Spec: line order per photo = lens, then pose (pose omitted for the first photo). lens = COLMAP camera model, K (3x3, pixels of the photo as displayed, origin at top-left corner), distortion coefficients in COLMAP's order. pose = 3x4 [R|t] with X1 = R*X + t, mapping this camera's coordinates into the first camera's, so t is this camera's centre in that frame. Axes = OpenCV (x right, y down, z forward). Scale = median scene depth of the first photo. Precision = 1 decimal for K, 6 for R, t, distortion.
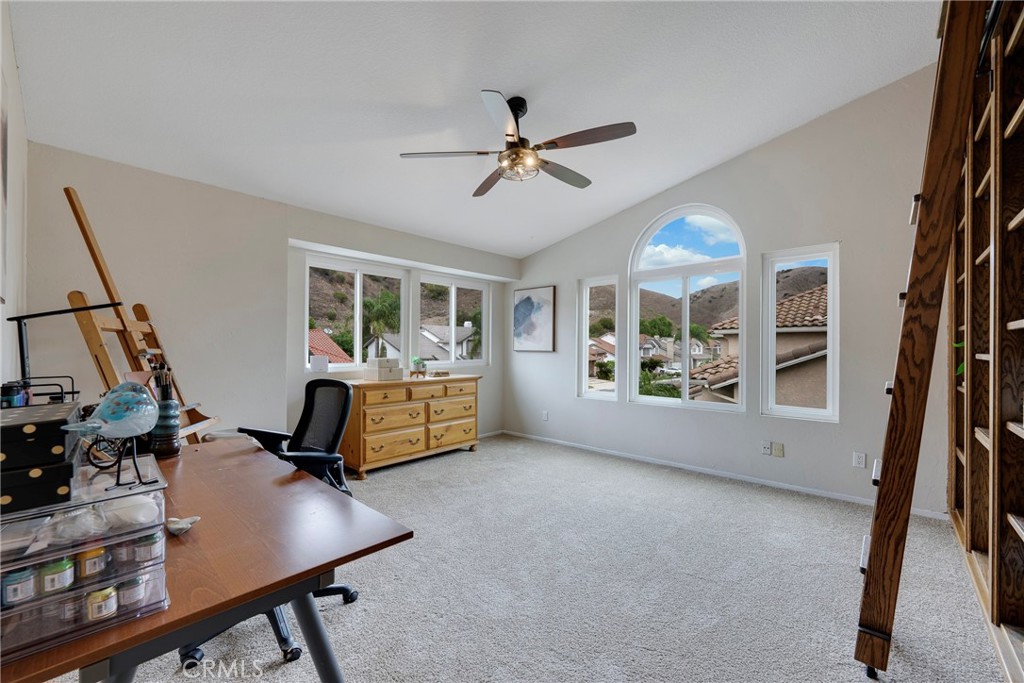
lens RADIAL K [[407.7, 0, 513.9], [0, 407.7, 347.5], [0, 0, 1]] dist [0.000693, 0.000031]
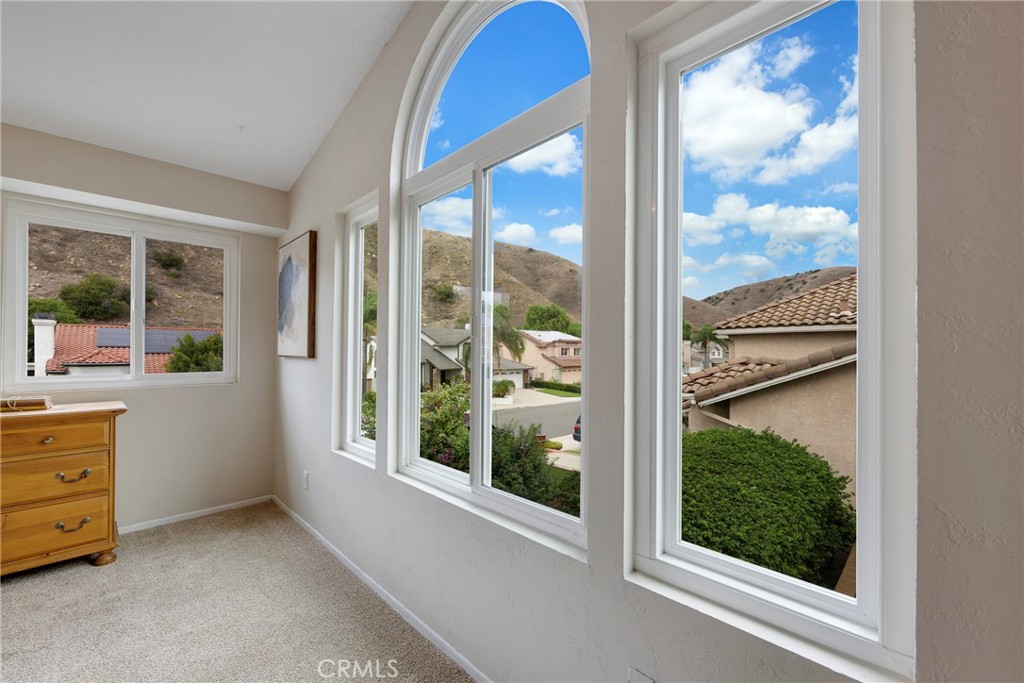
lens RADIAL K [[413.5, 0, 512.2], [0, 413.5, 344.8], [0, 0, 1]] dist [0.000517, 0.000144]
pose [[0.999070, -0.000524, -0.043114, 0.359951], [-0.000131, 0.999885, -0.015182, 0.000954], [0.043117, 0.015174, 0.998955, 0.463836]]
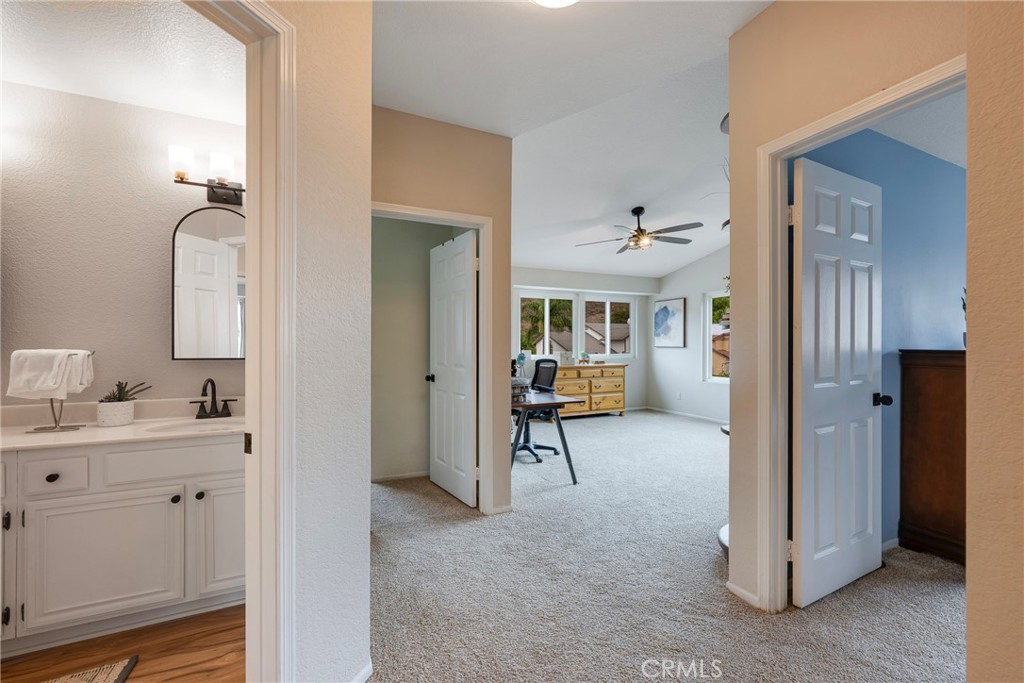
lens RADIAL K [[413.5, 0, 512.2], [0, 413.5, 344.8], [0, 0, 1]] dist [0.000517, 0.000144]
pose [[0.922531, -0.003782, -0.385905, 0.095838], [0.003658, 0.999993, -0.001056, 0.000869], [0.385906, -0.000438, 0.922538, -0.446017]]
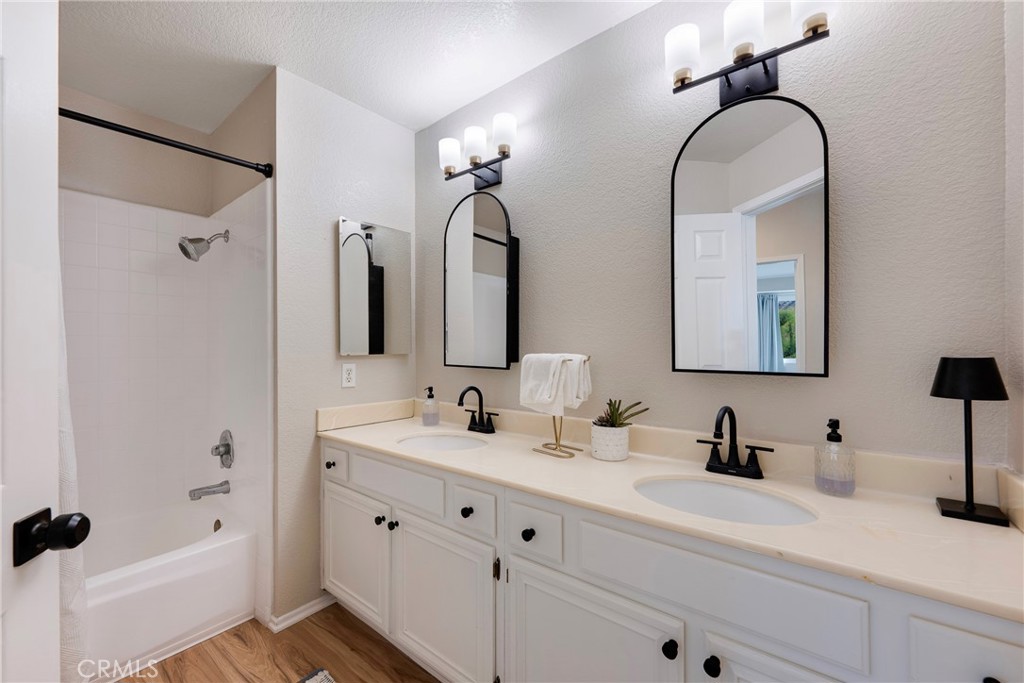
lens RADIAL K [[407.3, 0, 505.8], [0, 407.3, 346.1], [0, 0, 1]] dist [-0.002528, 0.000172]
pose [[0.058244, -0.005670, -0.998286, -0.292668], [0.006784, 0.999963, -0.005284, -0.002555], [0.998279, -0.006464, 0.058280, -0.217956]]
